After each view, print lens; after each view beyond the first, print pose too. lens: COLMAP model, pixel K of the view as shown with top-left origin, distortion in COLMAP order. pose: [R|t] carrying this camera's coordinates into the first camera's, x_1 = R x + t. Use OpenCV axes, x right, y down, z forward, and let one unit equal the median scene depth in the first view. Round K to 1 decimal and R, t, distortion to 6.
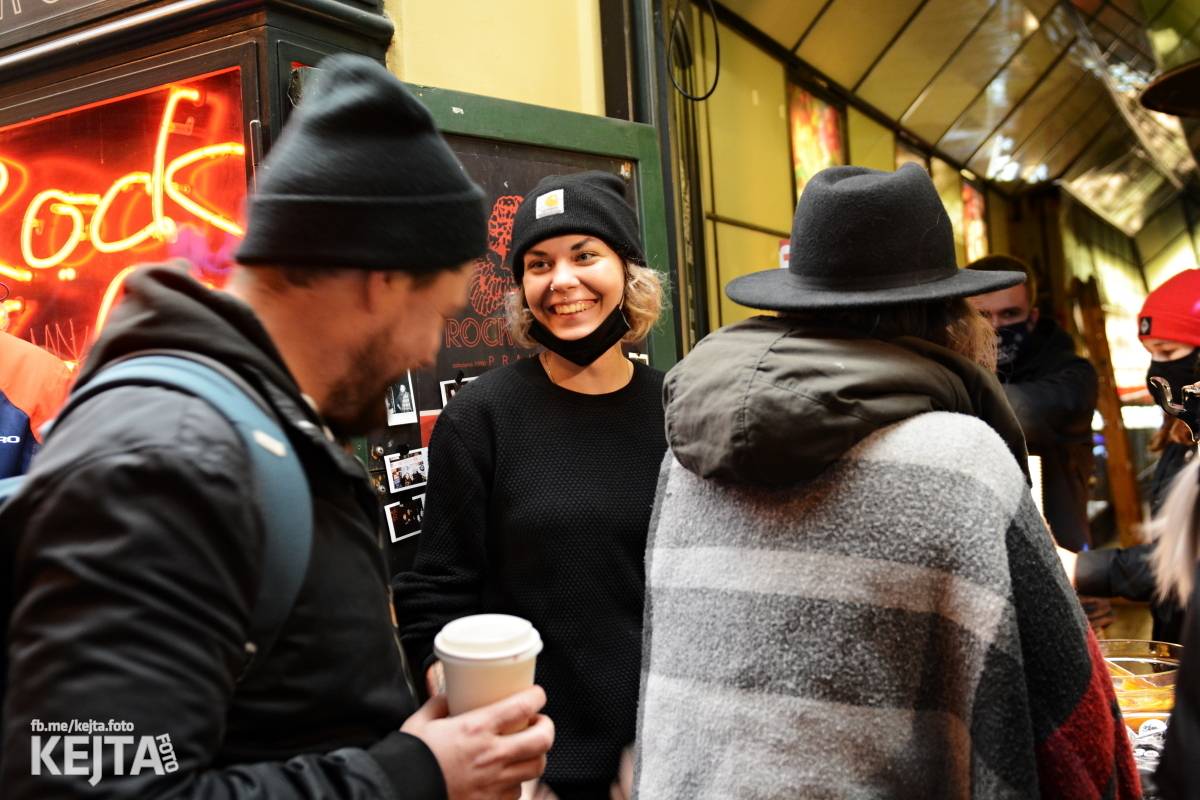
lens RADIAL K [[1247.9, 0, 596.7], [0, 1247.9, 400.5], [0, 0, 1]] dist [-0.031948, 0.000000]
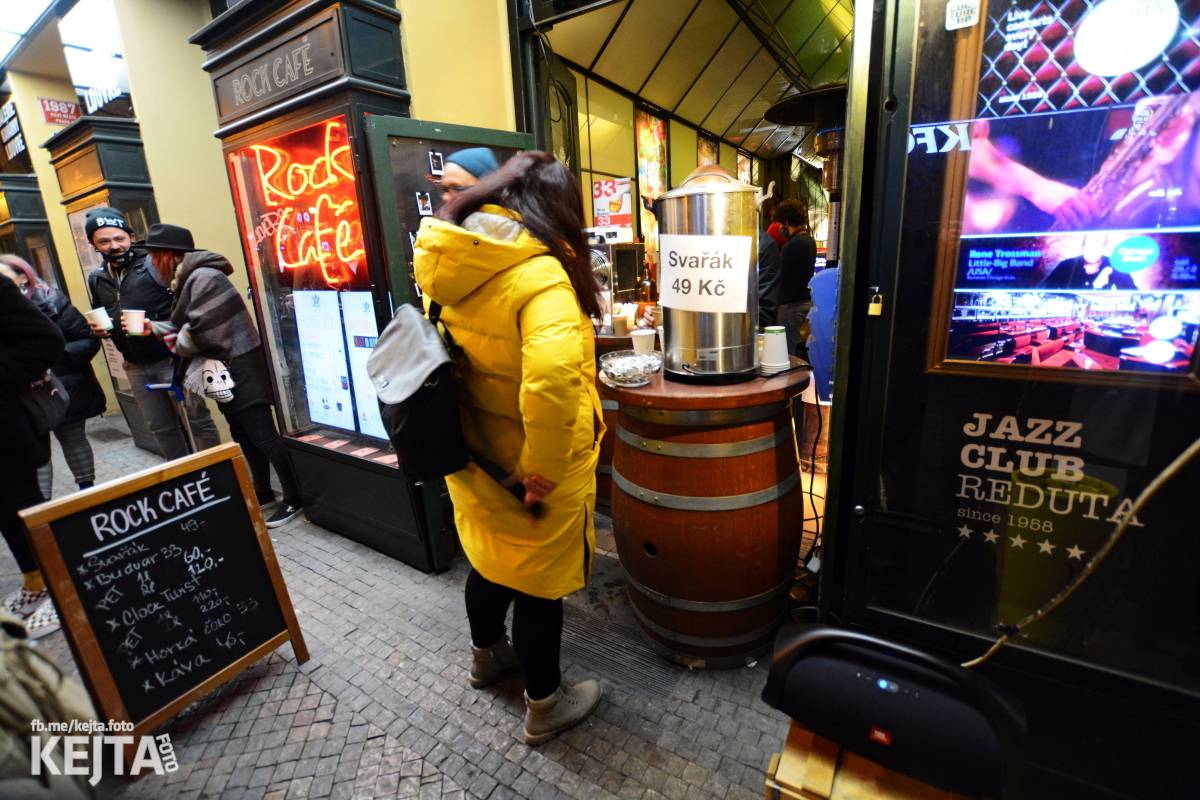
lens RADIAL K [[523.3, 0, 599.5], [0, 523.3, 389.1], [0, 0, 1]] dist [-0.022928, 0.000610]
pose [[0.999153, 0.015783, -0.038008, 0.257575], [-0.005609, 0.967146, 0.254159, 0.011660], [0.040771, -0.253731, 0.966415, -0.159861]]
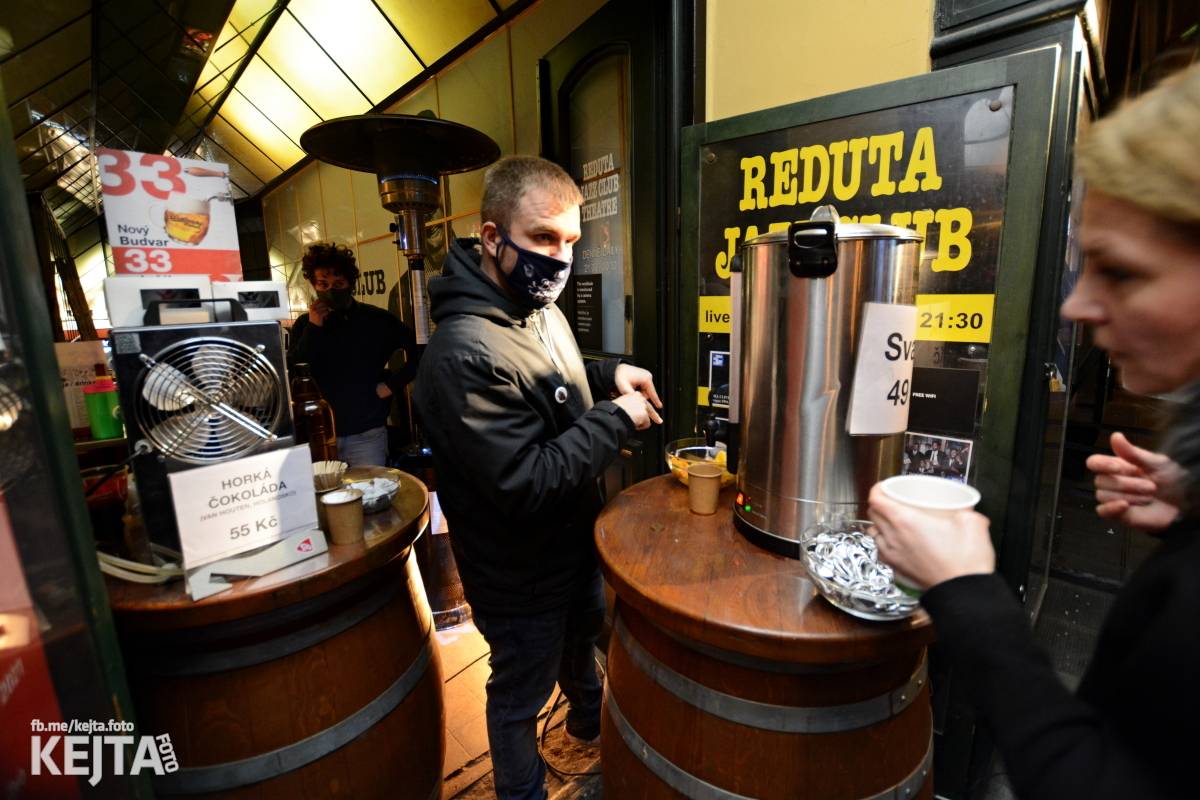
lens RADIAL K [[523.3, 0, 592.2], [0, 523.3, 394.6], [0, 0, 1]] dist [-0.022928, 0.000610]
pose [[0.307846, -0.120064, 0.943830, -0.124671], [0.014170, 0.992474, 0.121630, 0.005387], [-0.951331, -0.024069, 0.307231, 0.695880]]
